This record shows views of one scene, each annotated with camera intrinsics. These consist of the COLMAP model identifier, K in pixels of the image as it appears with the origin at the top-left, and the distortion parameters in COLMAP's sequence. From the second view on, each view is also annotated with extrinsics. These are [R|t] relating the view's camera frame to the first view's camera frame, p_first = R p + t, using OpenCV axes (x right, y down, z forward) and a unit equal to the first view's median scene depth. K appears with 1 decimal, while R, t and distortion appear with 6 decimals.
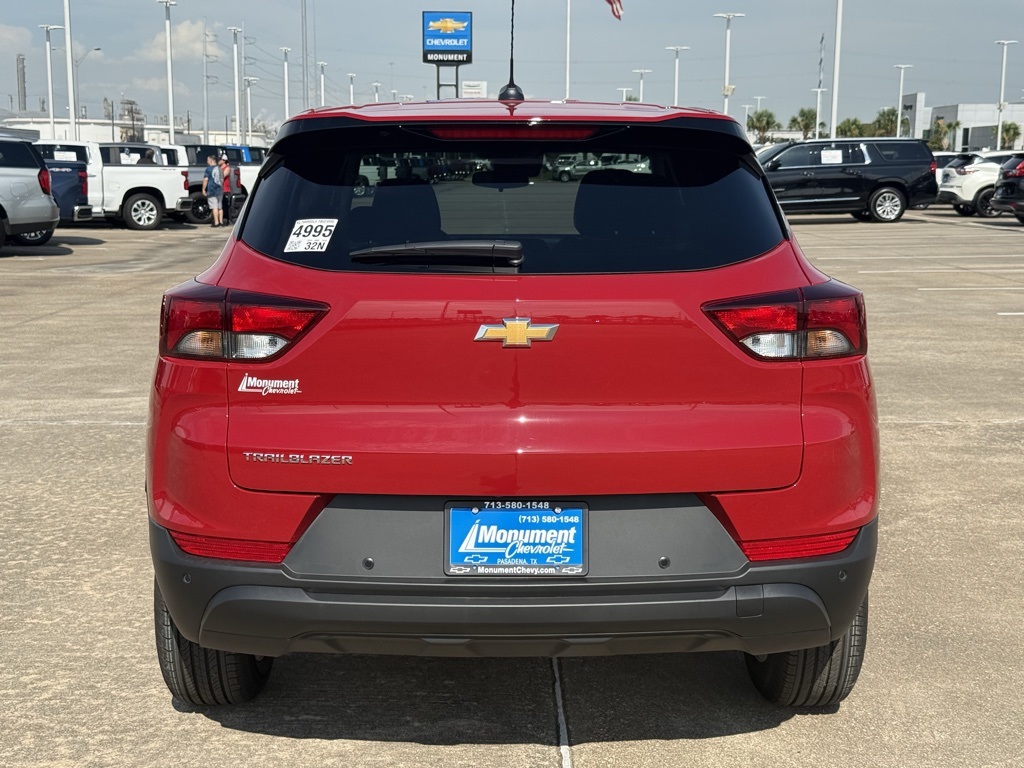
lens RADIAL K [[1421.0, 0, 534.9], [0, 1421.0, 387.8], [0, 0, 1]] dist [0.166369, -0.309726]
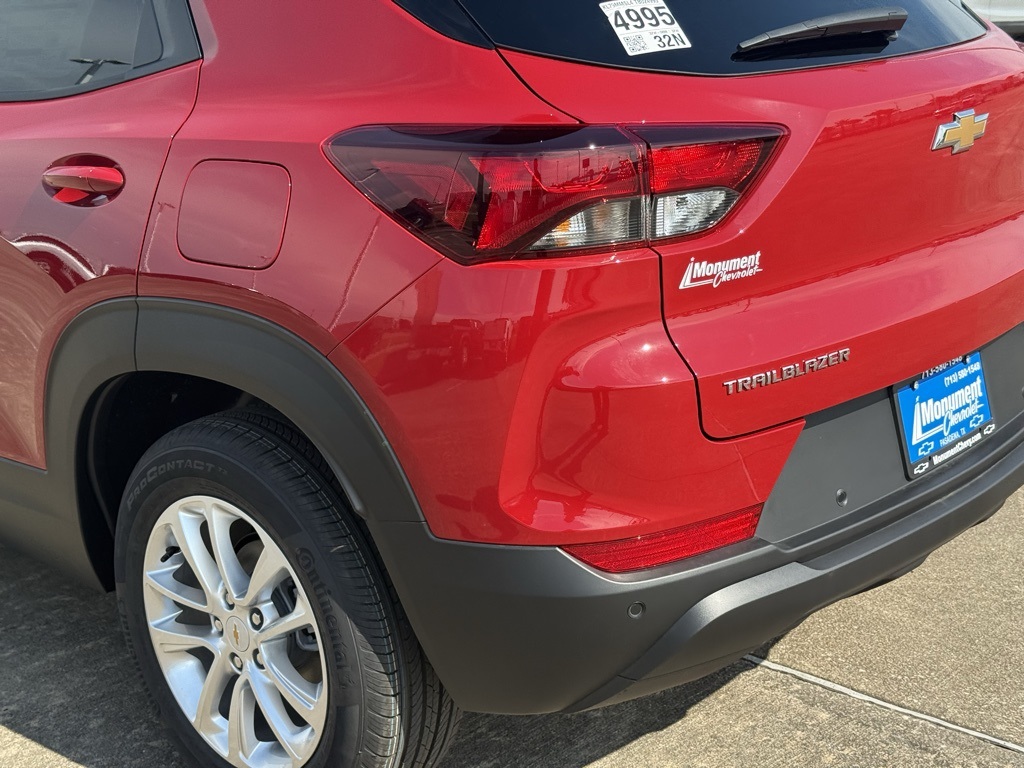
lens RADIAL K [[1421.0, 0, 534.9], [0, 1421.0, 387.8], [0, 0, 1]] dist [0.166369, -0.309726]
pose [[0.677870, -0.240513, 0.694727, -0.688241], [0.154157, 0.970466, 0.185557, -0.080105], [-0.718838, -0.018687, 0.694927, 0.625677]]
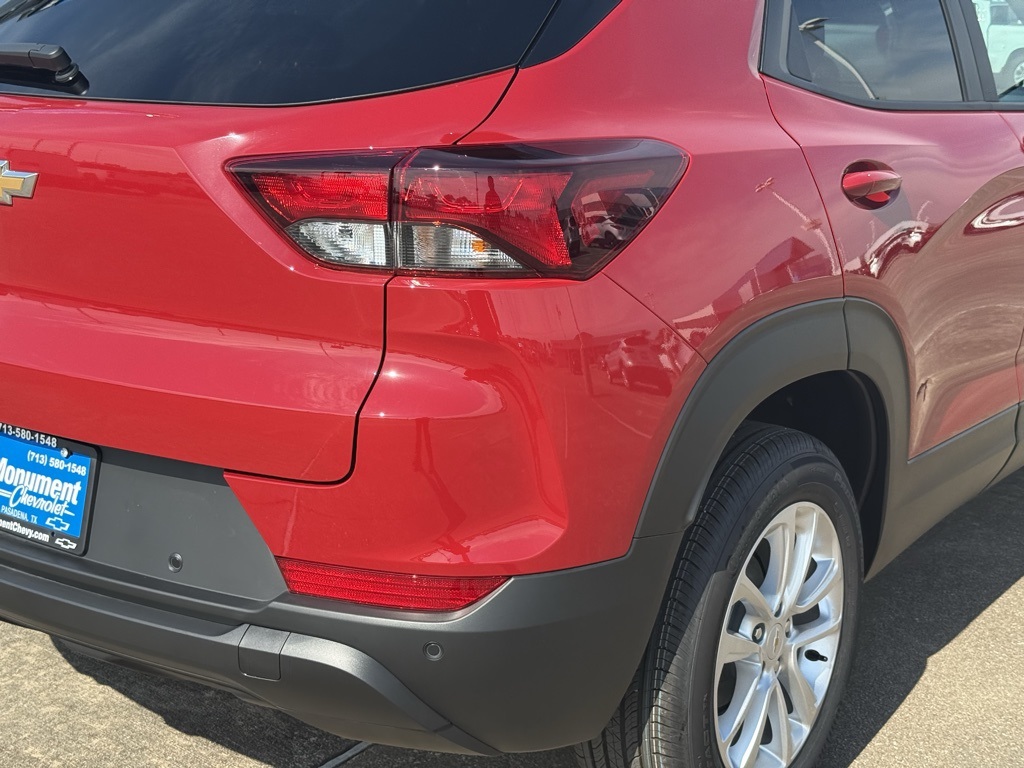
lens RADIAL K [[1436.7, 0, 551.1], [0, 1436.7, 388.5], [0, 0, 1]] dist [0.120442, -0.109077]
pose [[0.804155, 0.157154, -0.573269, 0.591246], [-0.106364, 0.986896, 0.121341, -0.052159], [0.584826, -0.036602, 0.810333, 0.576905]]
